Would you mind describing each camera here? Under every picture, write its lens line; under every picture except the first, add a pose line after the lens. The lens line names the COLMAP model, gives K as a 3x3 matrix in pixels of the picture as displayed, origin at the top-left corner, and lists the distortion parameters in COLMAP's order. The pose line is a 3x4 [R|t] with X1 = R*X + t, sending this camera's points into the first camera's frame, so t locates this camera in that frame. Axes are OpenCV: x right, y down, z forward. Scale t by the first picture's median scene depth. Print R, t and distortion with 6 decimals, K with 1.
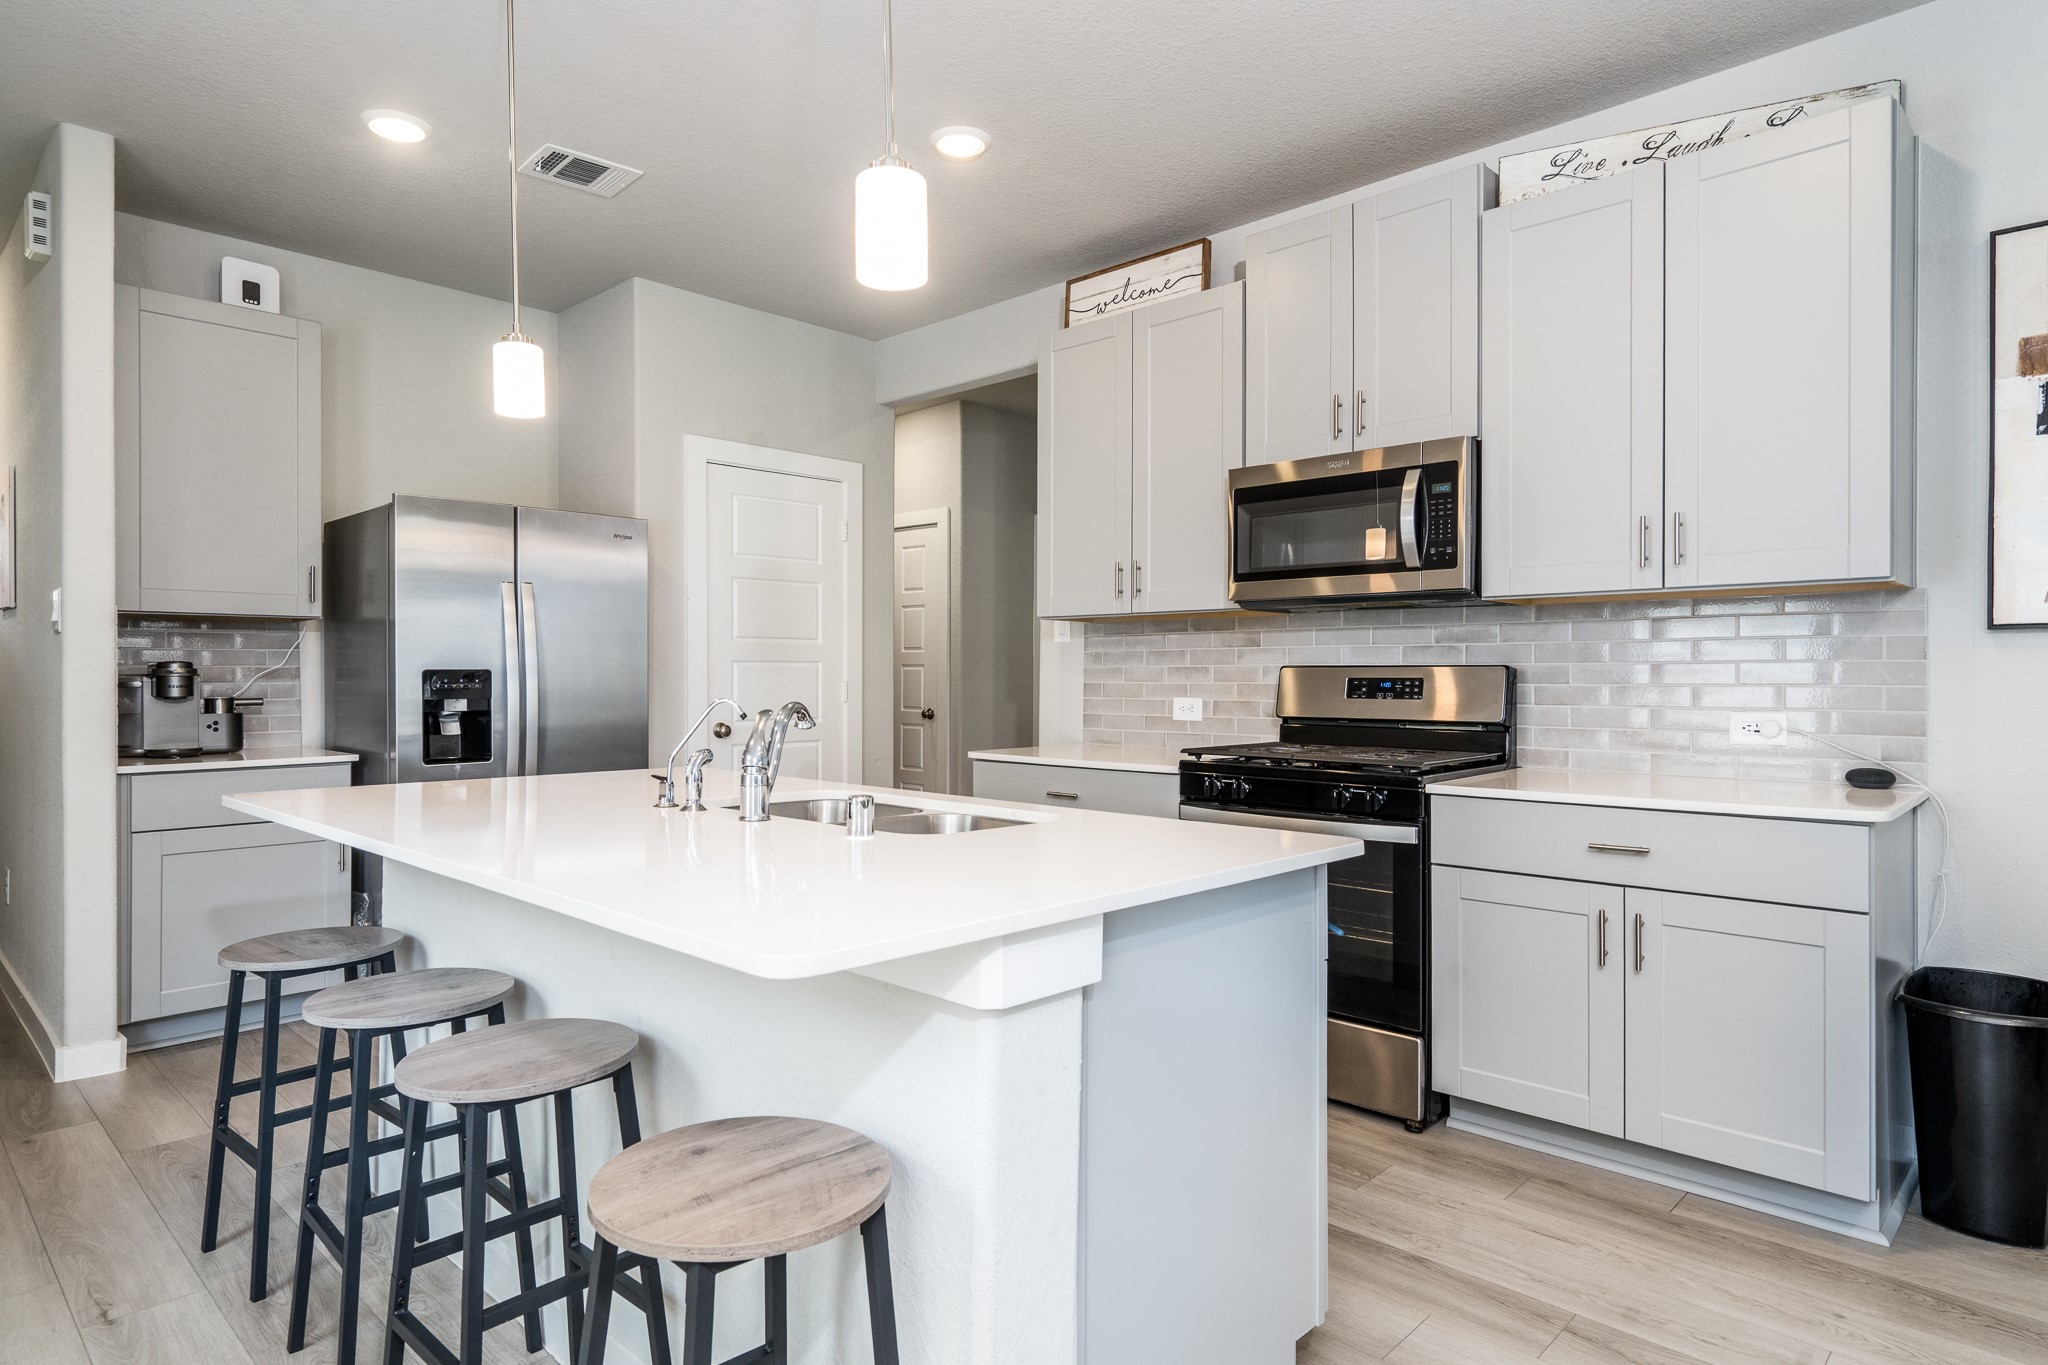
lens RADIAL K [[1171.9, 0, 1020.6], [0, 1171.9, 679.4], [0, 0, 1]] dist [0.004874, 0.001620]
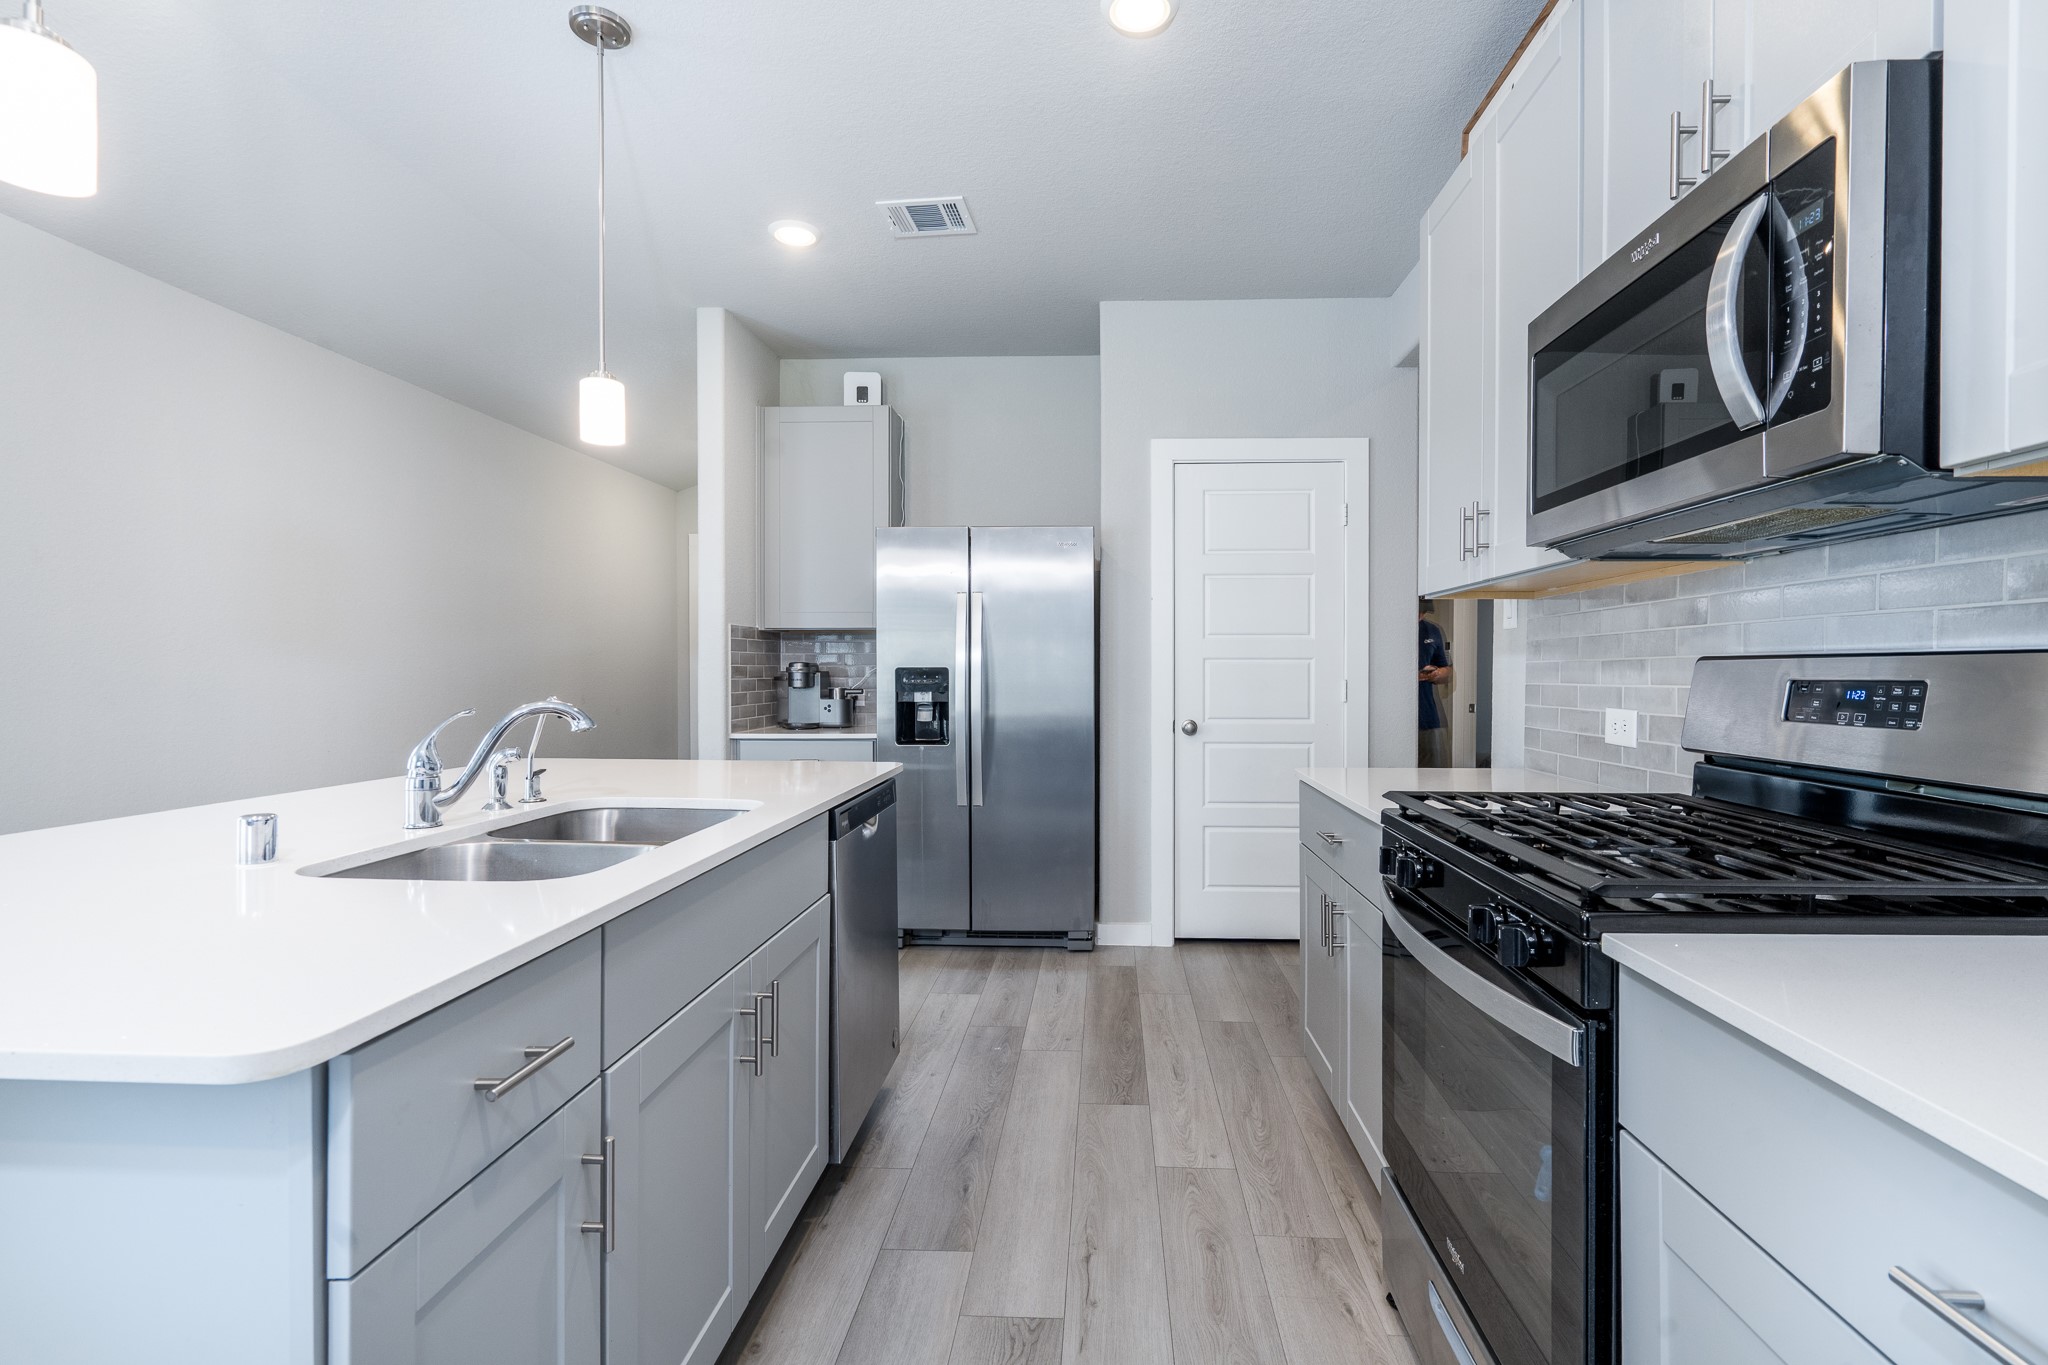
lens RADIAL K [[950.5, 0, 1048.4], [0, 950.5, 672.9], [0, 0, 1]] dist [0.000564, 0.000252]
pose [[0.651832, 0.001718, -0.758361, 0.346001], [-0.004259, 0.999990, -0.001395, -0.001923], [0.758351, 0.004140, 0.651833, 0.457392]]
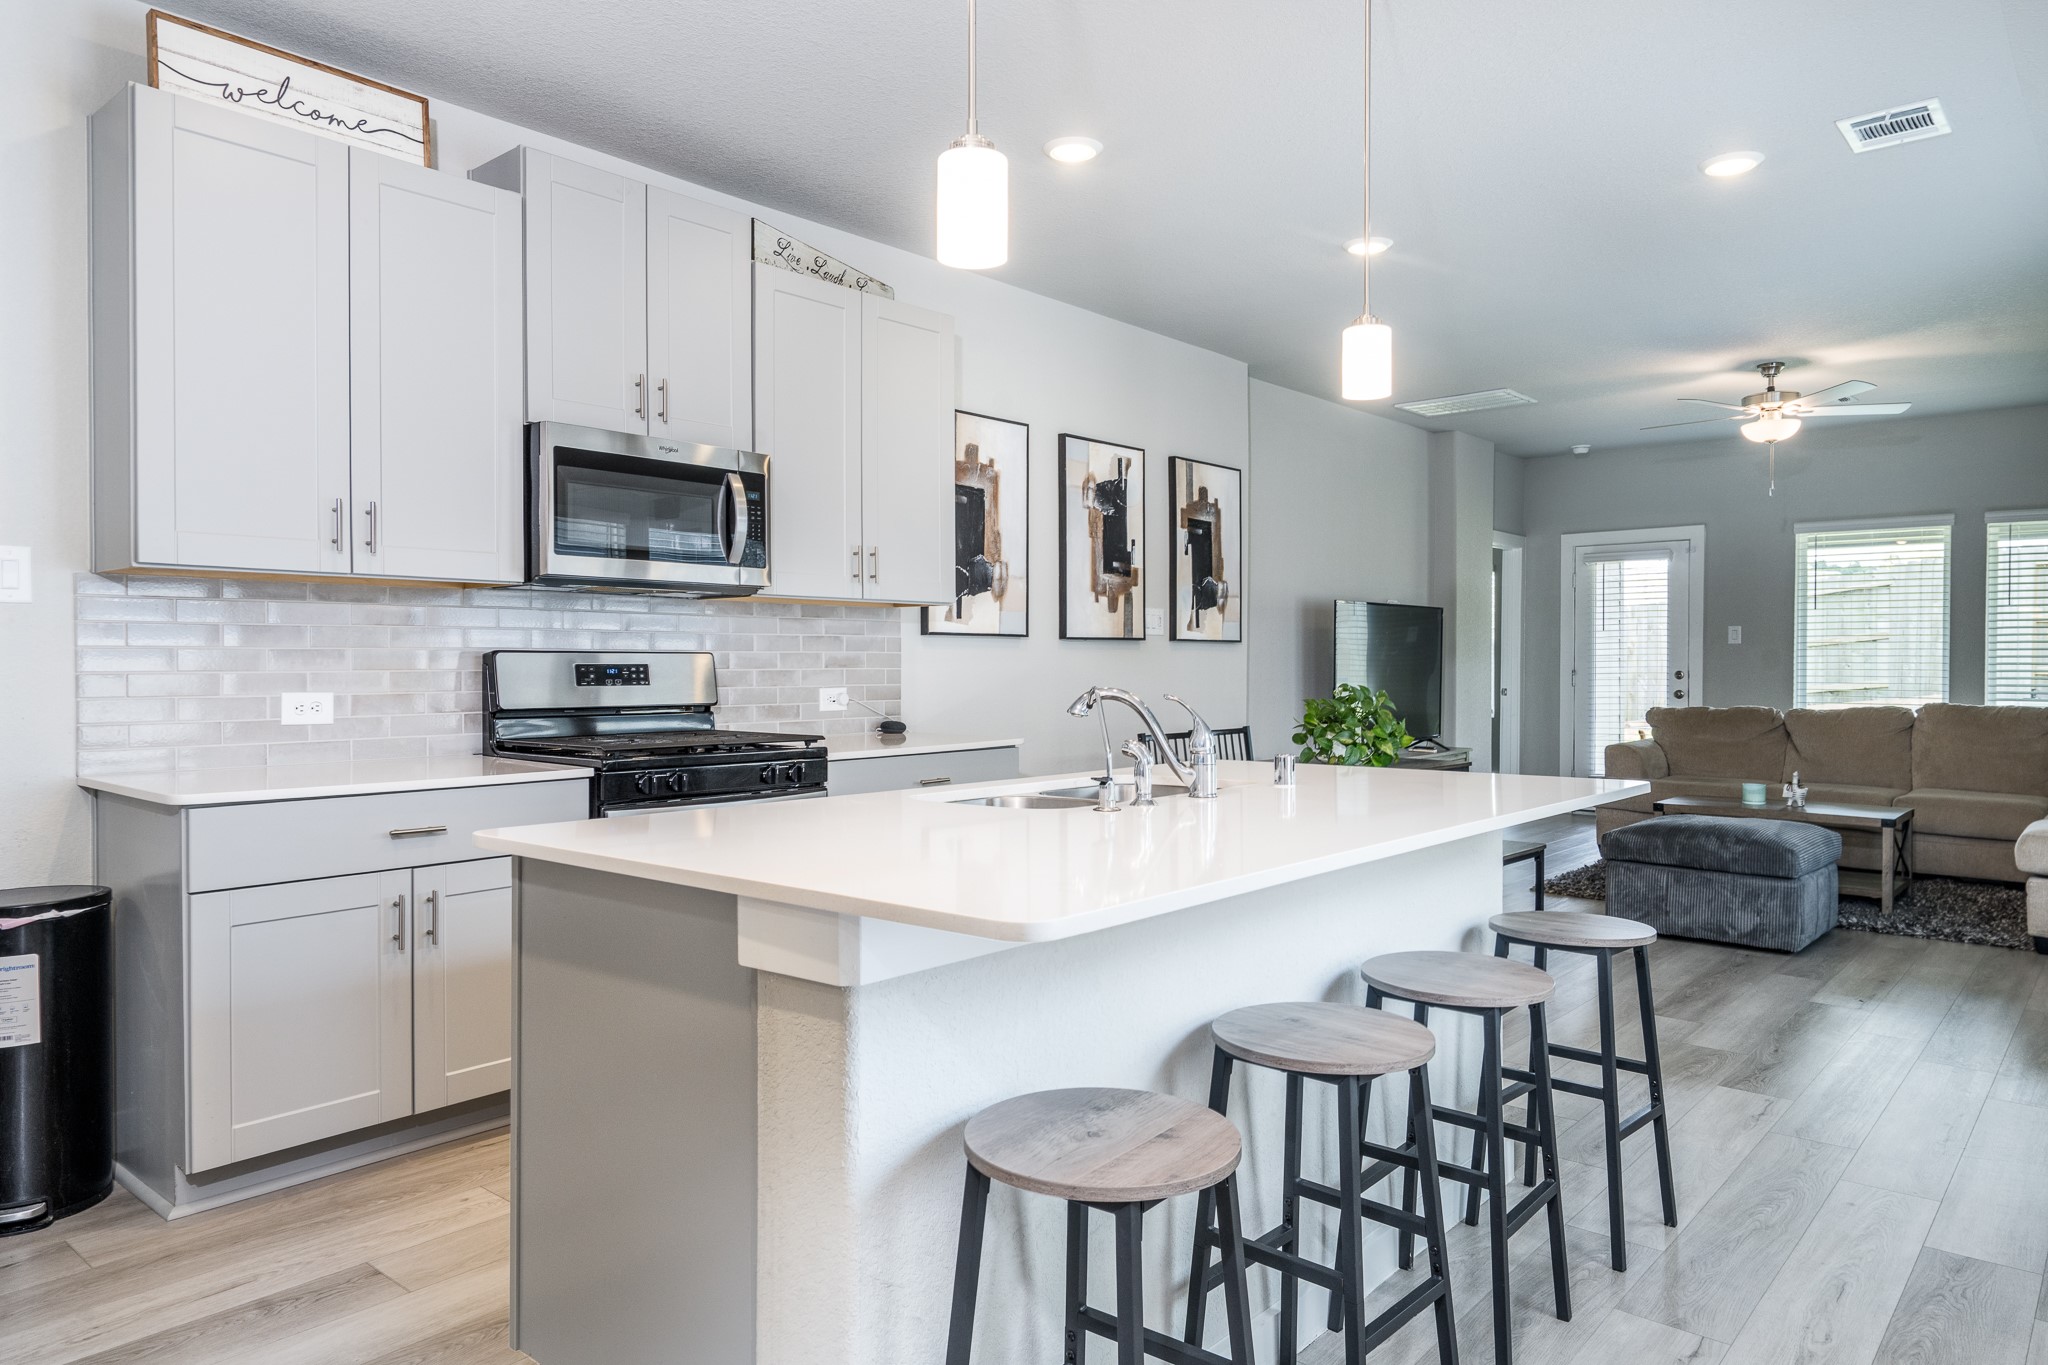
lens RADIAL K [[1293.6, 0, 1020.5], [0, 1293.6, 675.9], [0, 0, 1]] dist [-0.008699, -0.002777]
pose [[-0.056202, -0.018376, 0.998250, -0.706797], [-0.004415, 0.999825, 0.018156, -0.011375], [-0.998410, -0.003387, -0.056274, 0.639721]]
